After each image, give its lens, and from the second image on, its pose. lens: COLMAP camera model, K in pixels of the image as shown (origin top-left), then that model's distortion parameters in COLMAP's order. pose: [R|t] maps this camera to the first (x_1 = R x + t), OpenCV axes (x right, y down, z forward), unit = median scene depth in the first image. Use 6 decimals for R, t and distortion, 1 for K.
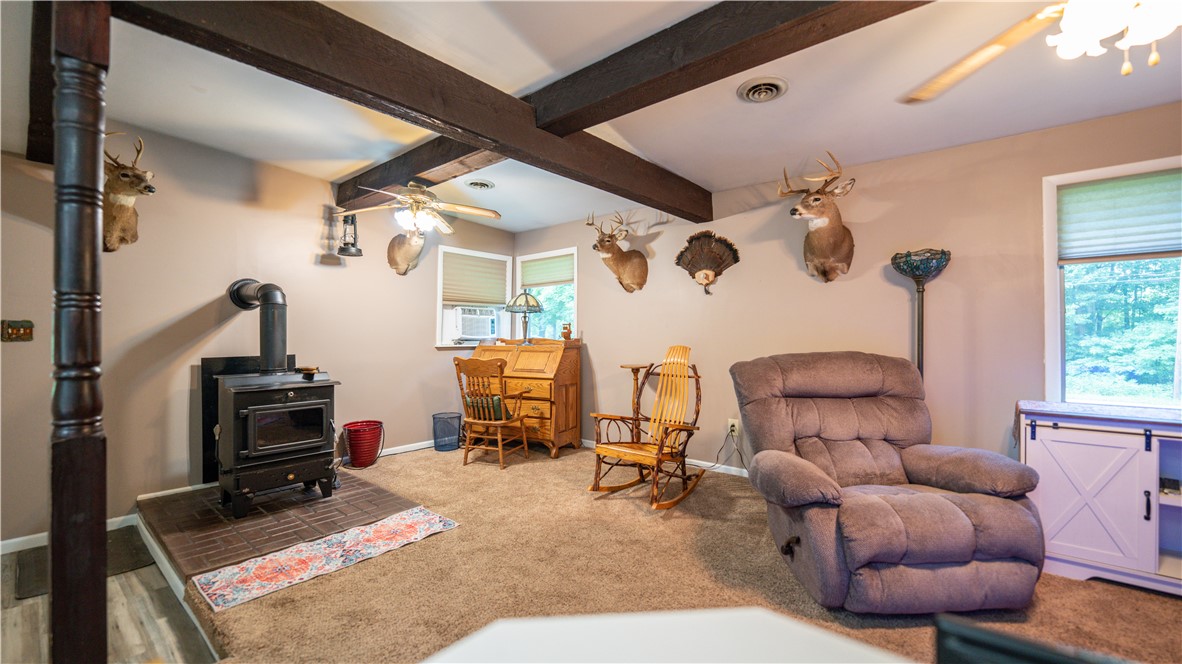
lens RADIAL K [[476.4, 0, 591.0], [0, 476.4, 332.0], [0, 0, 1]] dist [0.001661, -0.008378]
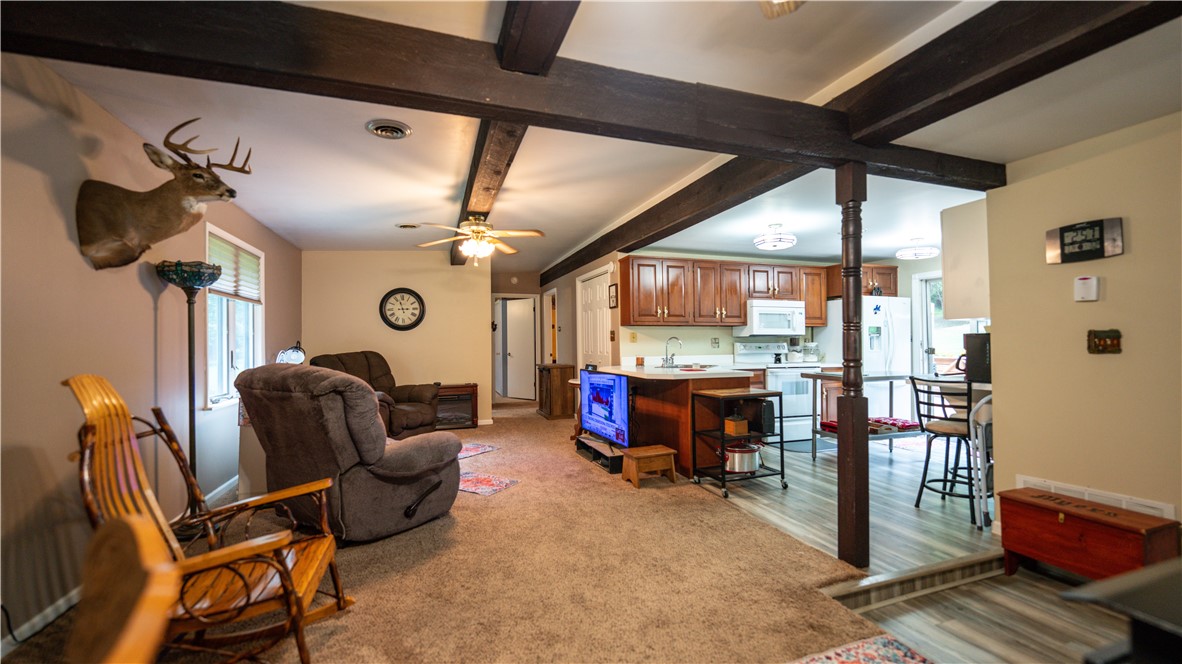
lens RADIAL K [[476.4, 0, 591.0], [0, 476.4, 332.0], [0, 0, 1]] dist [0.001661, -0.008378]
pose [[-0.861774, 0.017390, 0.506995, -0.366989], [0.002737, 0.999557, -0.029633, 0.004510], [-0.507286, -0.024150, -0.861440, 1.016013]]
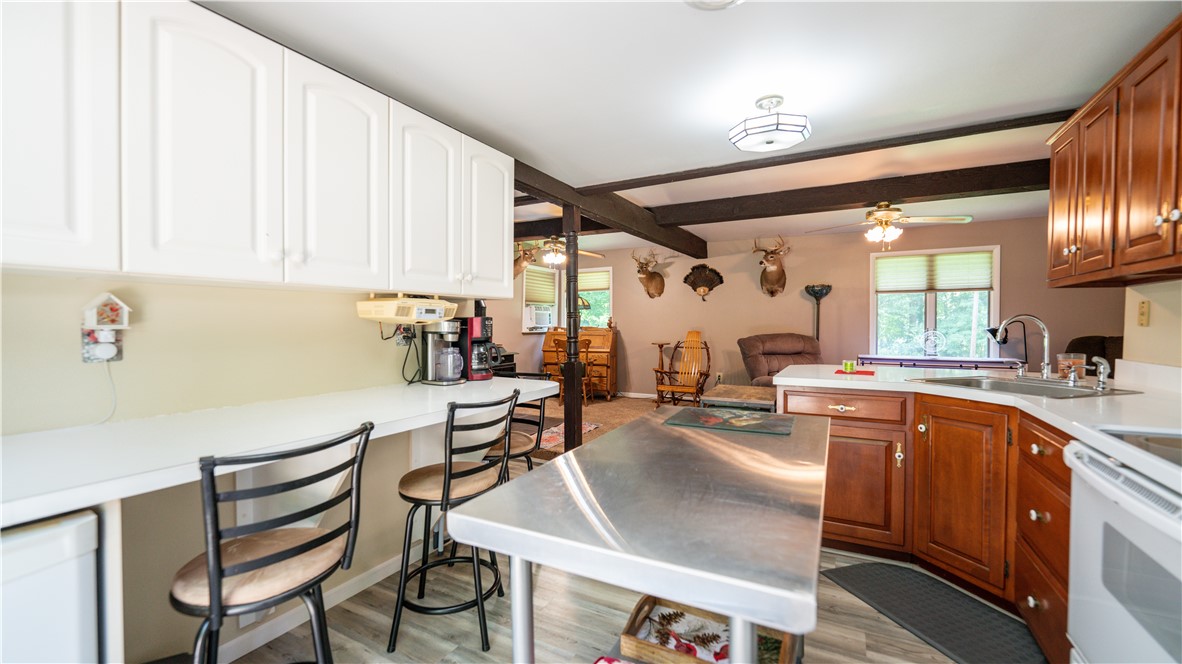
lens RADIAL K [[476.3, 0, 591.0], [0, 476.3, 332.0], [0, 0, 1]] dist [0.012096, -0.000034]
pose [[0.978877, -0.004879, 0.204391, -0.498154], [-0.000840, 0.999611, 0.027886, -0.014938], [-0.204448, -0.027469, 0.978492, -0.593730]]
